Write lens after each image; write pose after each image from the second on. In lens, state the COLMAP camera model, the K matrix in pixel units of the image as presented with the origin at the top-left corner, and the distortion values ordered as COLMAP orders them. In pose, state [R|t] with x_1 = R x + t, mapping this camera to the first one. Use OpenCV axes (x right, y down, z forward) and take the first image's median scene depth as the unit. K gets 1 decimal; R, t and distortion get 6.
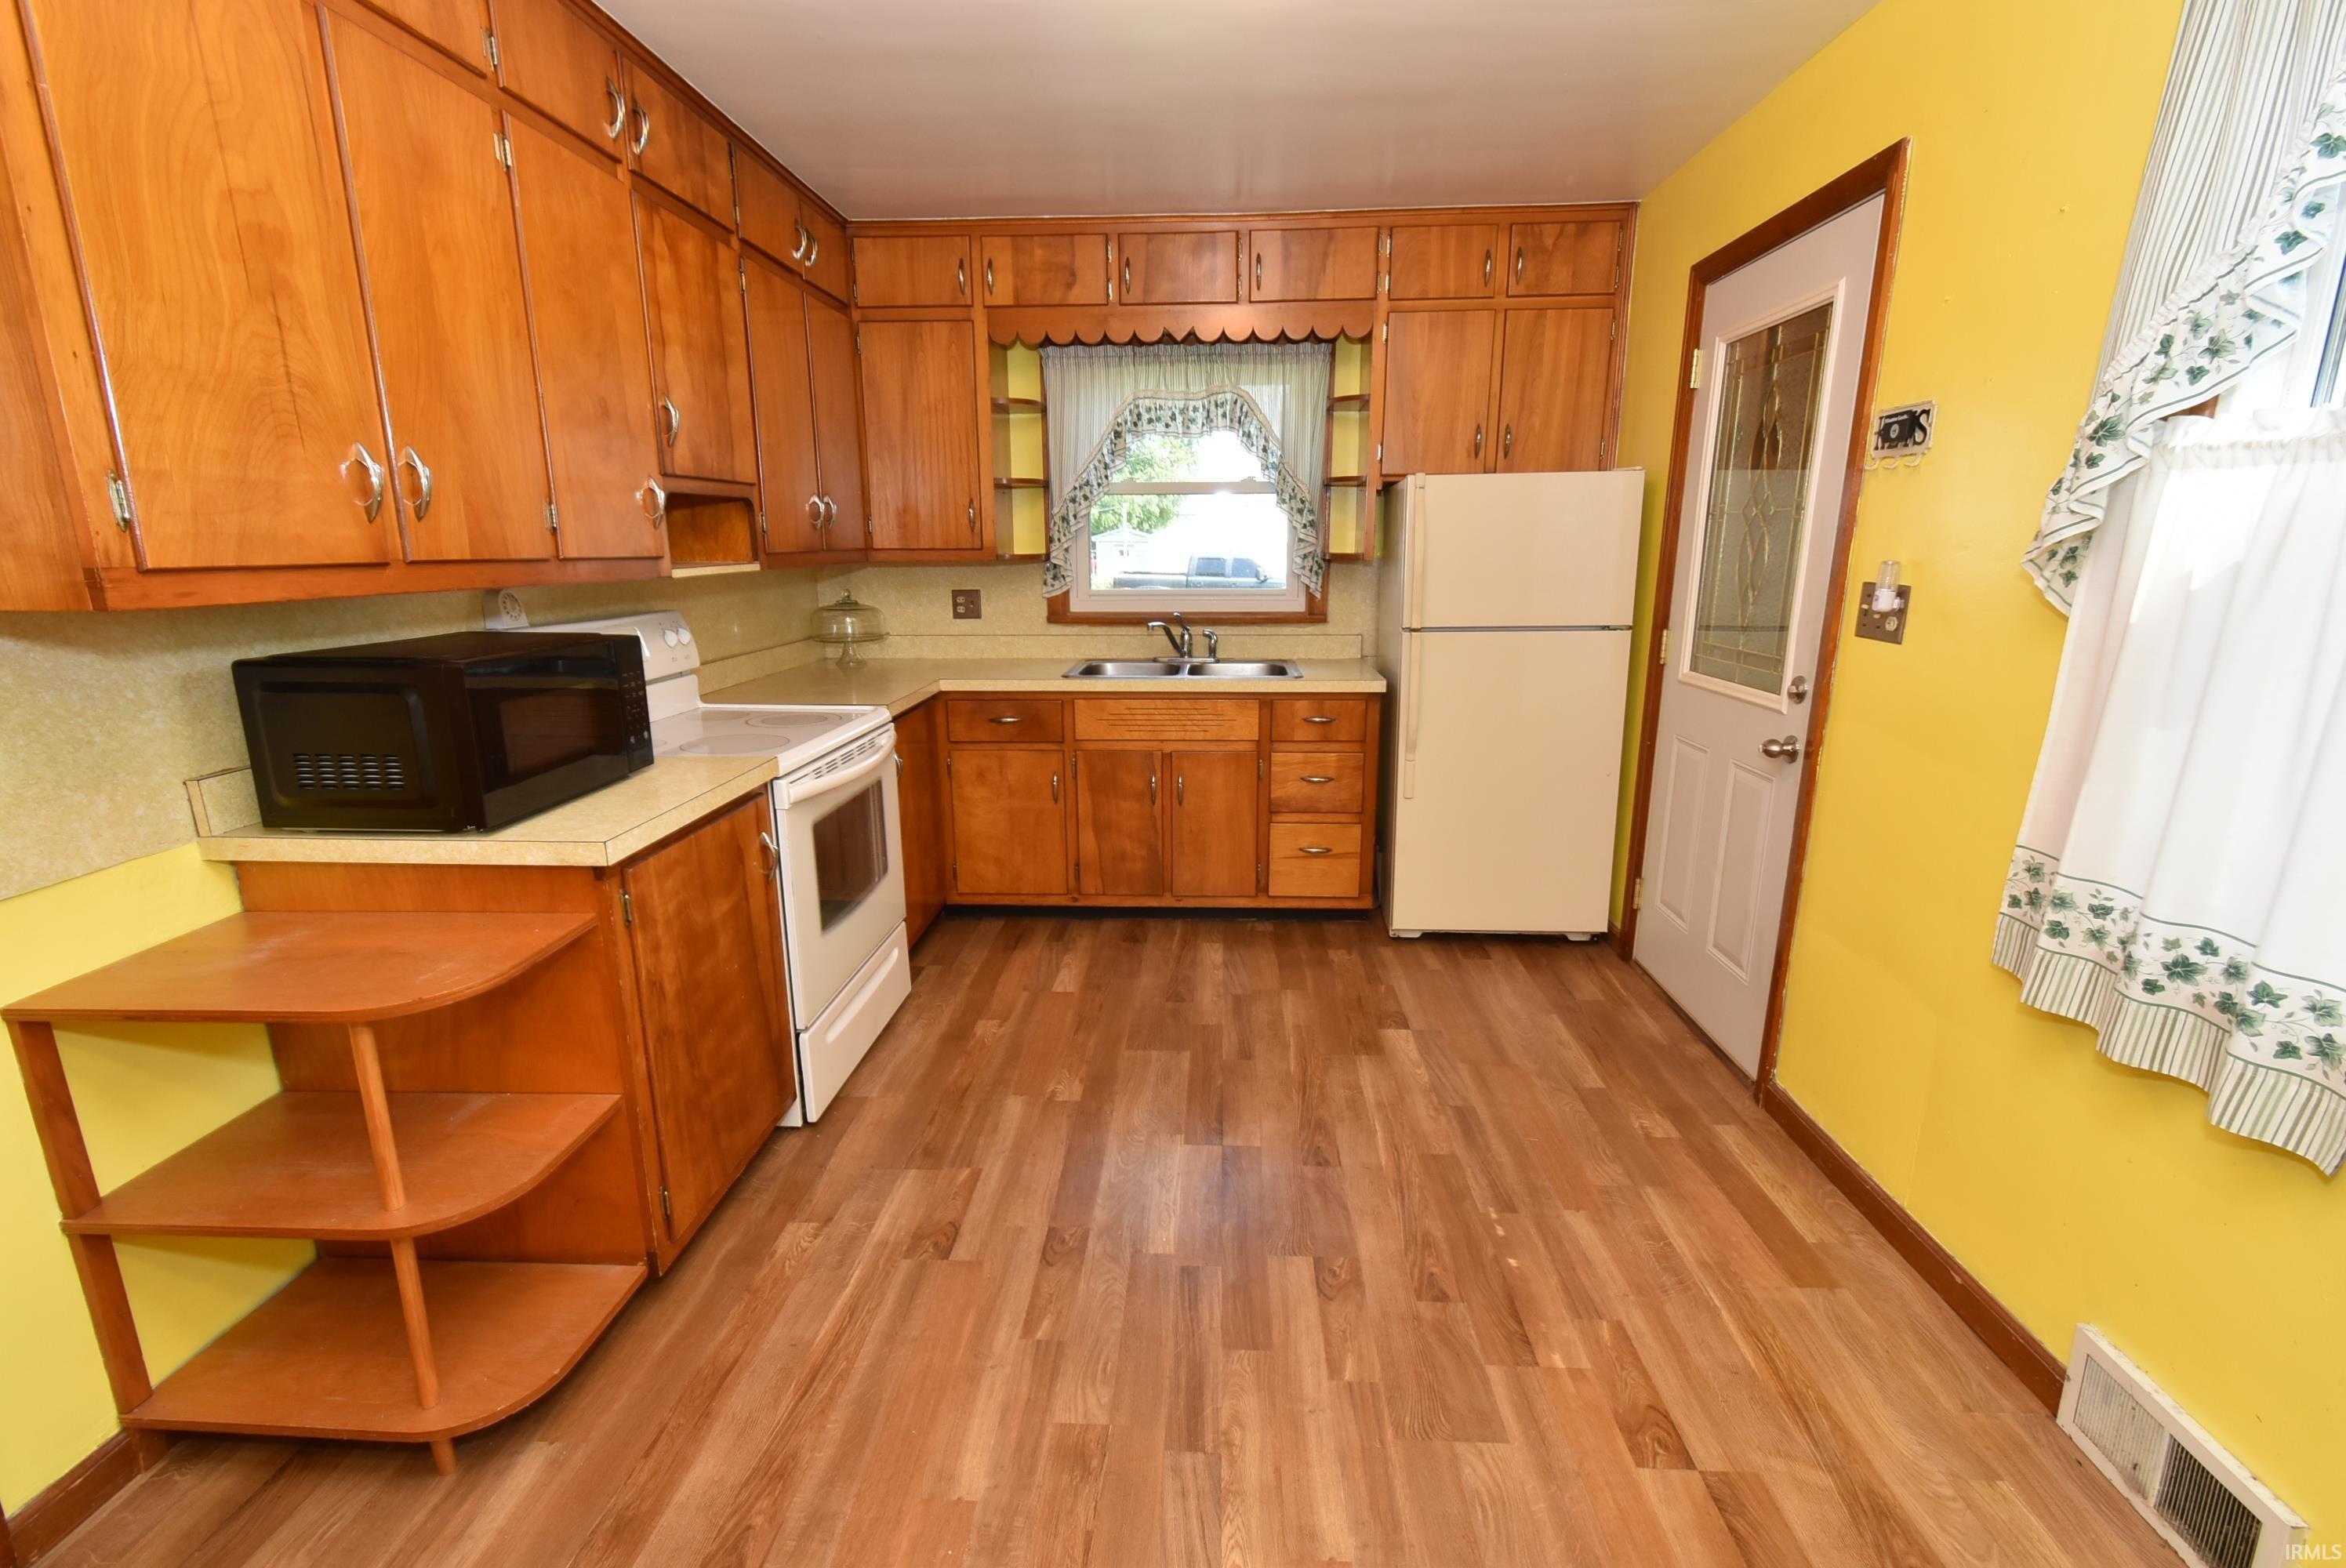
lens RADIAL K [[1033.1, 0, 1171.7], [0, 1033.1, 791.9], [0, 0, 1]] dist [0.000833, -0.001081]
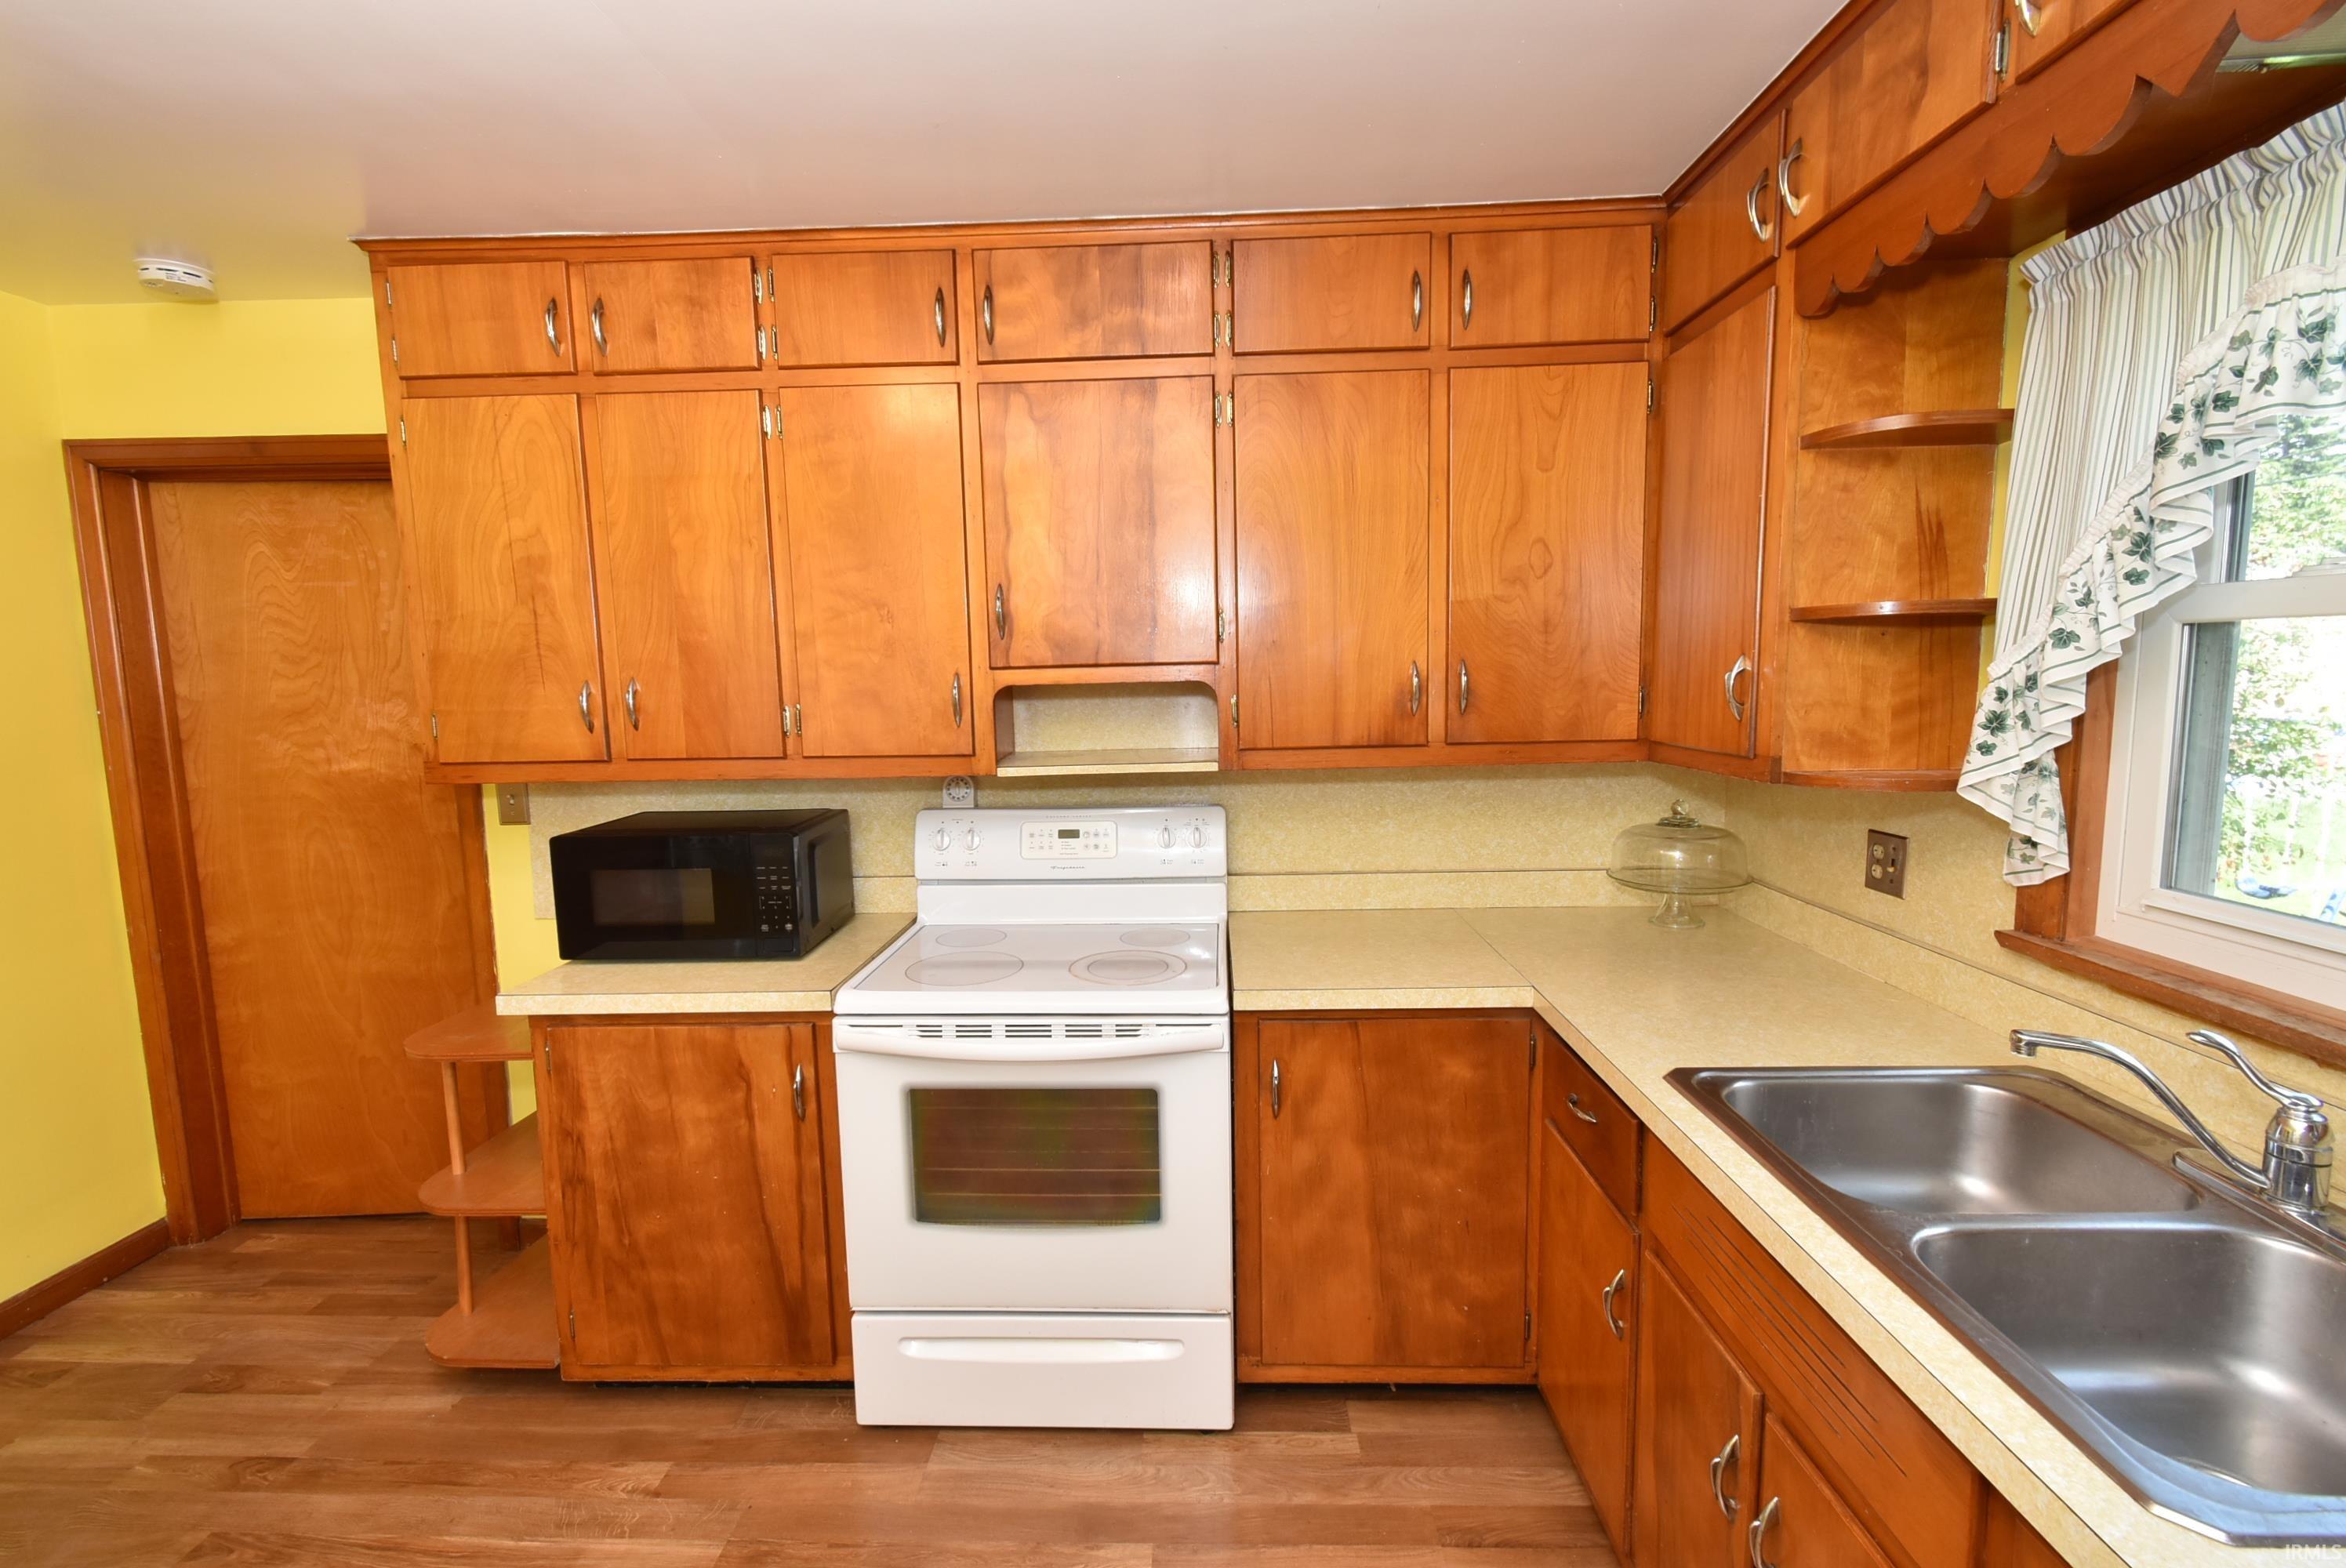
lens RADIAL K [[1026.4, 0, 1175.0], [0, 1026.4, 790.0], [0, 0, 1]] dist [0.001219, -0.000182]
pose [[0.015691, 0.119624, -0.992695, 0.505486], [-0.216405, 0.969692, 0.113431, -0.391119], [0.976178, 0.213044, 0.041103, 1.311542]]
